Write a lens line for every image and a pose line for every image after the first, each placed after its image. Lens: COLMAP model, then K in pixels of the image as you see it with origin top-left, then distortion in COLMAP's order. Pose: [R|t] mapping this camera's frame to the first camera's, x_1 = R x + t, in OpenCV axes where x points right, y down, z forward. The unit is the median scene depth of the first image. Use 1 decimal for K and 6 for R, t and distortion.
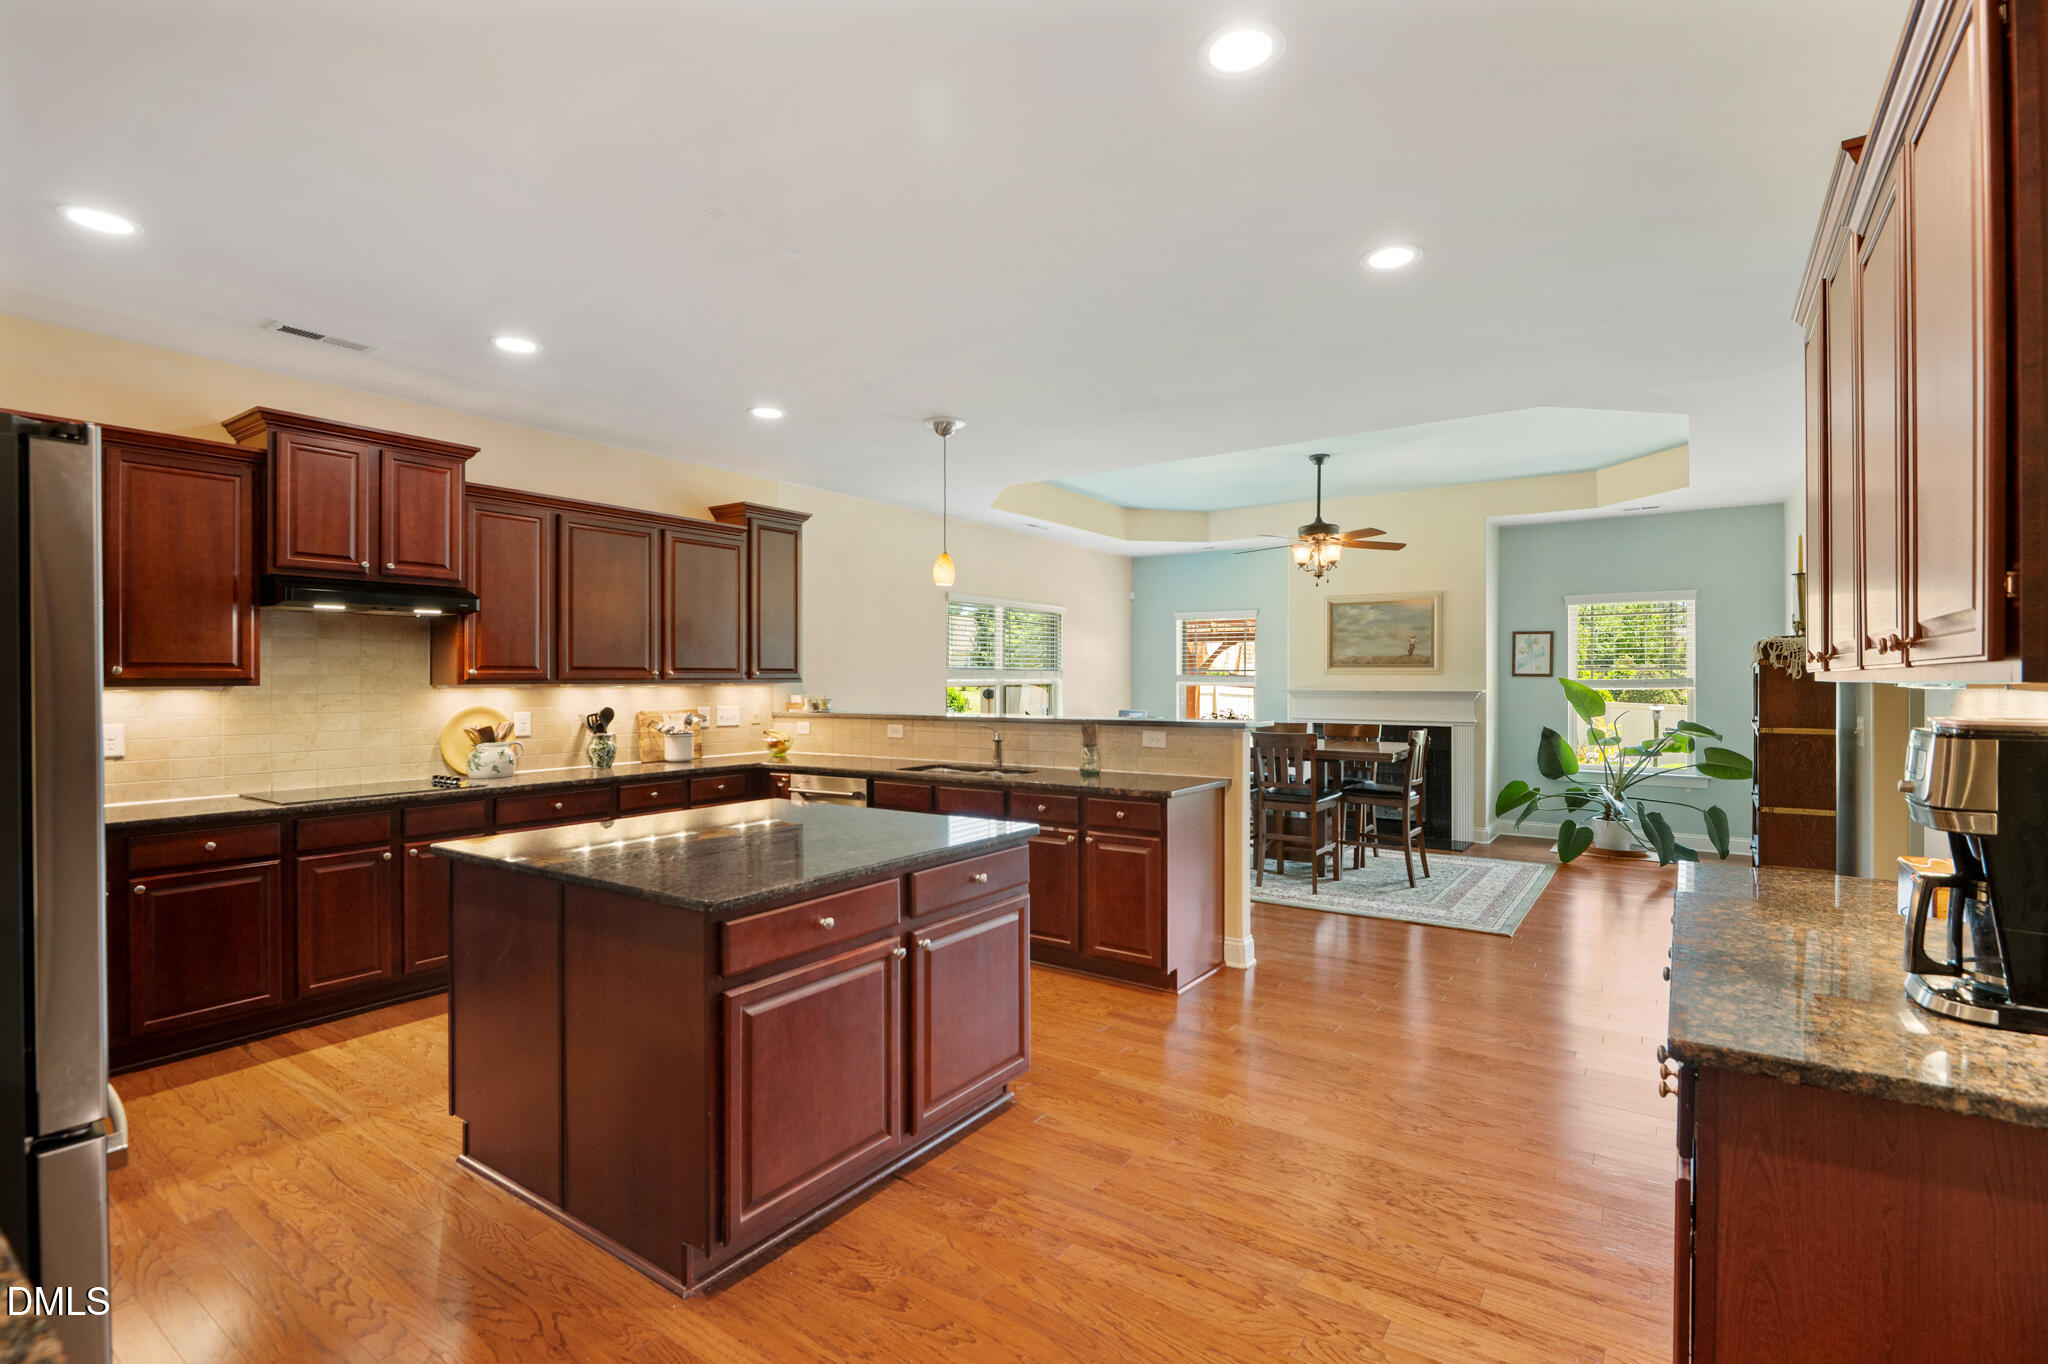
lens RADIAL K [[940.0, 0, 1024.0], [0, 940.0, 682.0], [0, 0, 1]] dist [-0.000133, -0.000245]
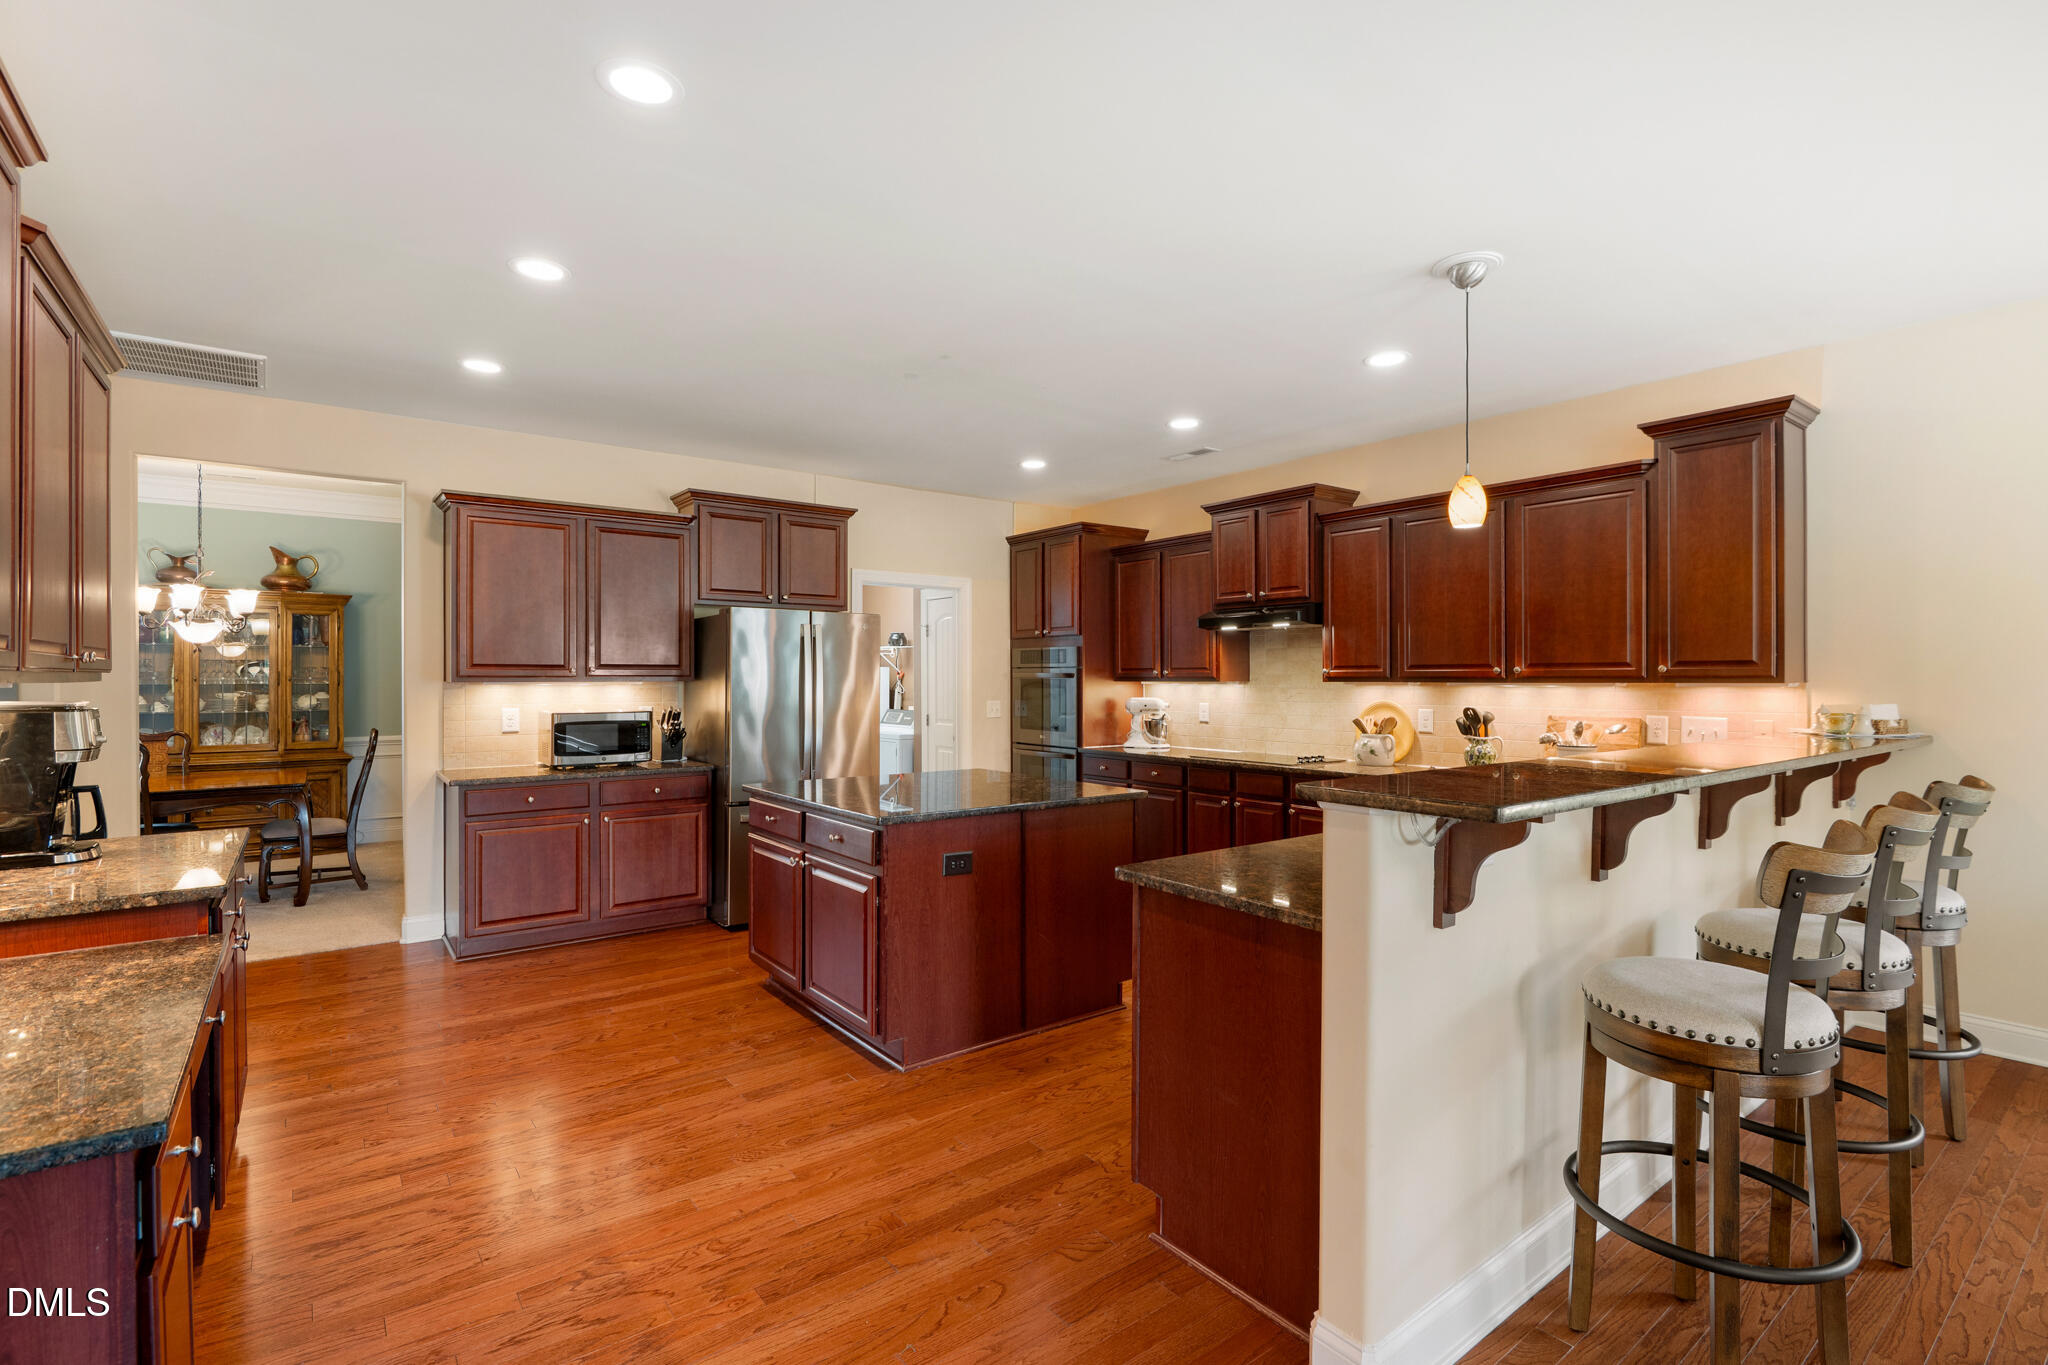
lens RADIAL K [[940.0, 0, 1024.0], [0, 940.0, 682.5], [0, 0, 1]] dist [-0.000133, -0.000245]
pose [[-0.301213, 0.005313, -0.953542, 0.427075], [-0.002436, 0.999977, 0.006341, -0.001874], [0.953554, 0.004233, -0.301193, 0.649239]]
